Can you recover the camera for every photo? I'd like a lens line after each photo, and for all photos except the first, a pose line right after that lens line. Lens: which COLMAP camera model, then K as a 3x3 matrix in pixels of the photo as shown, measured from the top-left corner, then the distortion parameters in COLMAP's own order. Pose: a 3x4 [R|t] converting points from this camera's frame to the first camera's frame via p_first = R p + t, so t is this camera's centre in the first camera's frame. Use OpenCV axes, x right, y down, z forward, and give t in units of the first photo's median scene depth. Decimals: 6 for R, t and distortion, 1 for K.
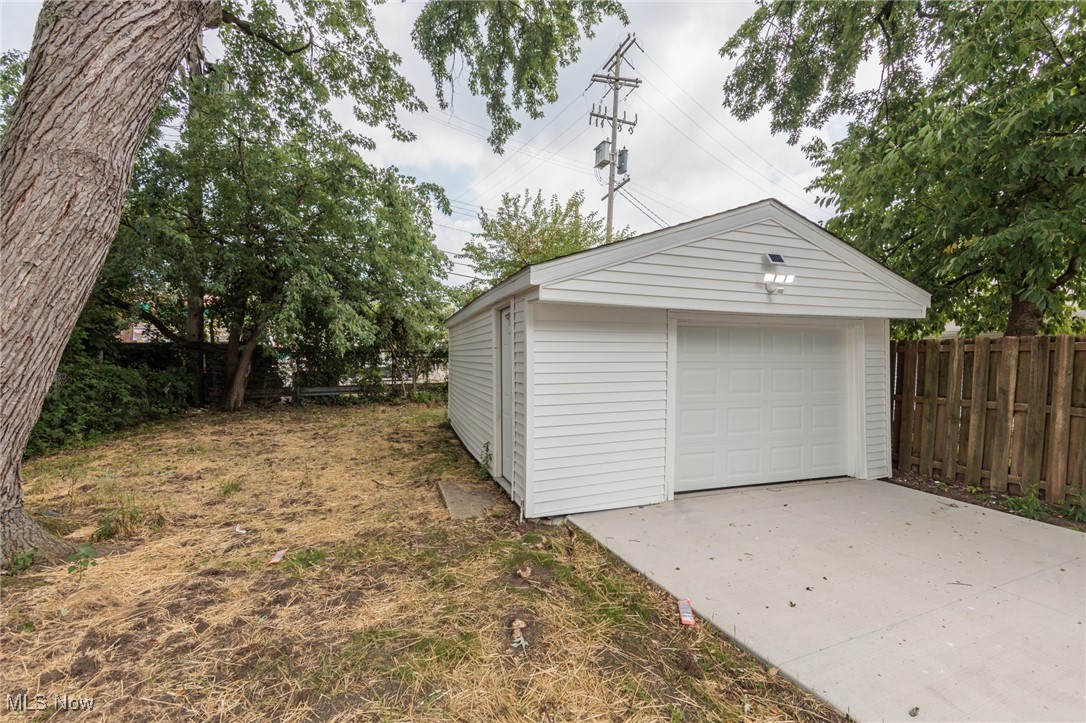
lens RADIAL K [[424.0, 0, 543.7], [0, 424.0, 359.2], [0, 0, 1]] dist [-0.000158, -0.001288]
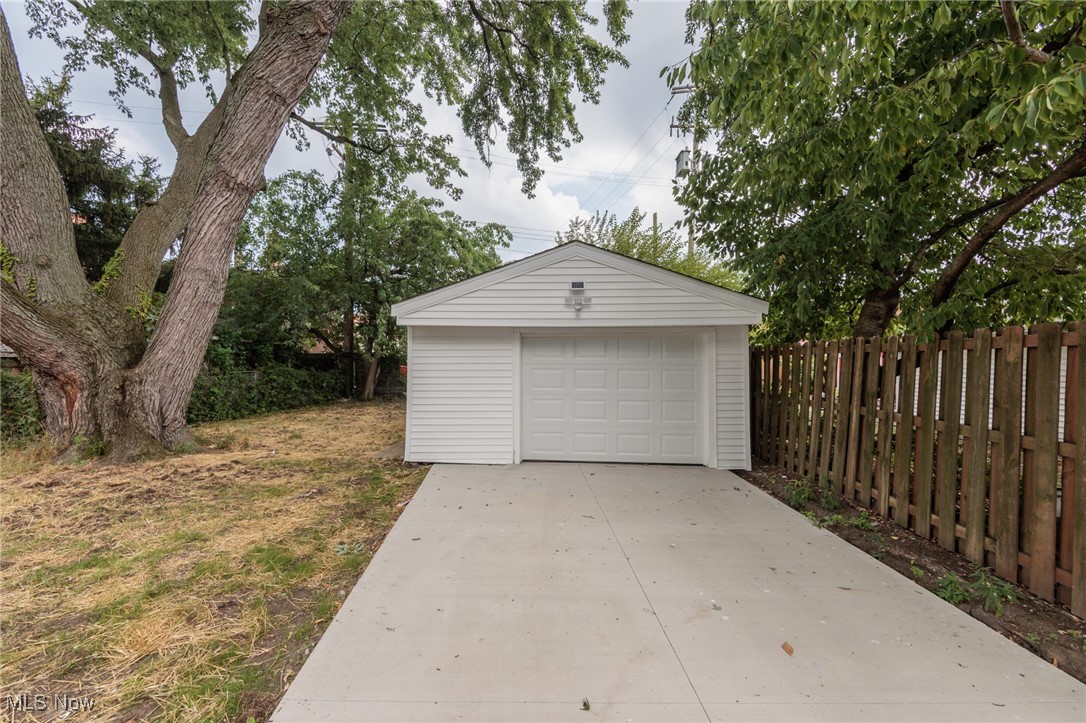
lens RADIAL K [[424.0, 0, 546.1], [0, 424.0, 358.8], [0, 0, 1]] dist [-0.000158, -0.001288]
pose [[0.930393, -0.005139, -0.366528, 0.397178], [-0.001715, 0.999830, -0.018372, 0.007319], [0.366560, 0.017721, 0.930226, -0.112340]]
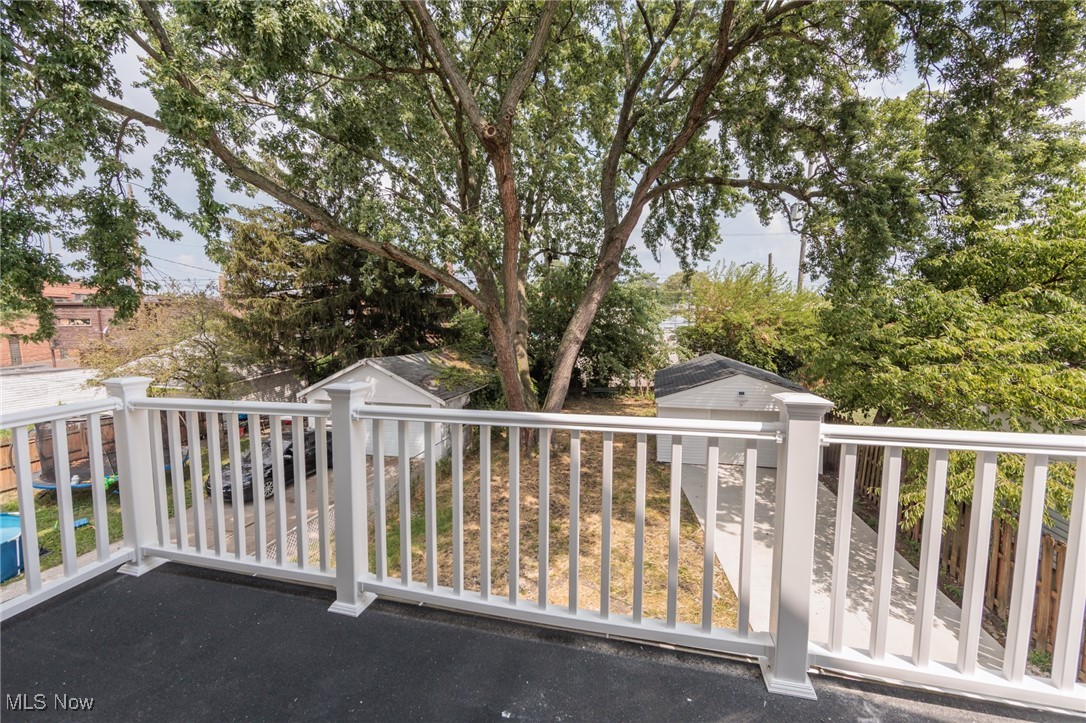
lens RADIAL K [[424.0, 0, 544.8], [0, 424.0, 356.2], [0, 0, 1]] dist [-0.000158, -0.001288]
pose [[0.831225, 0.033485, -0.554926, 0.447179], [0.015517, 0.996398, 0.083367, -0.329334], [0.555719, -0.077907, 0.827712, -0.977257]]
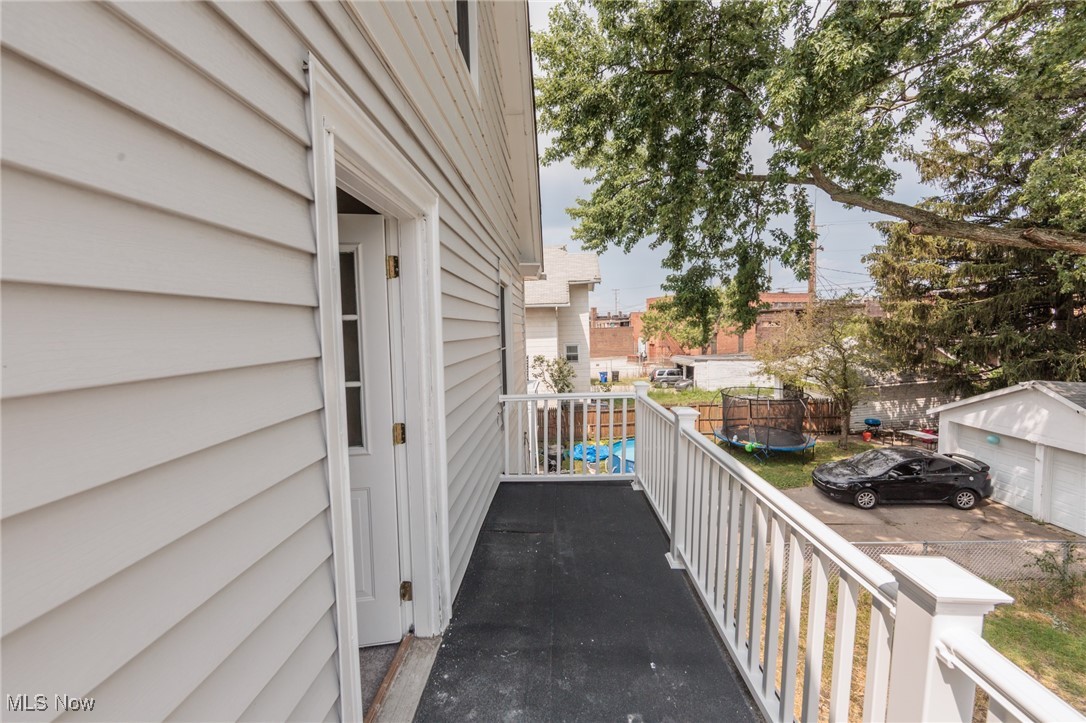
lens RADIAL K [[424.0, 0, 542.8], [0, 424.0, 364.3], [0, 0, 1]] dist [-0.000158, -0.001288]
pose [[-0.364784, 0.081970, -0.927477, 0.554919], [0.015330, 0.996511, 0.082042, -0.356198], [0.930966, 0.015710, -0.364767, -0.854844]]
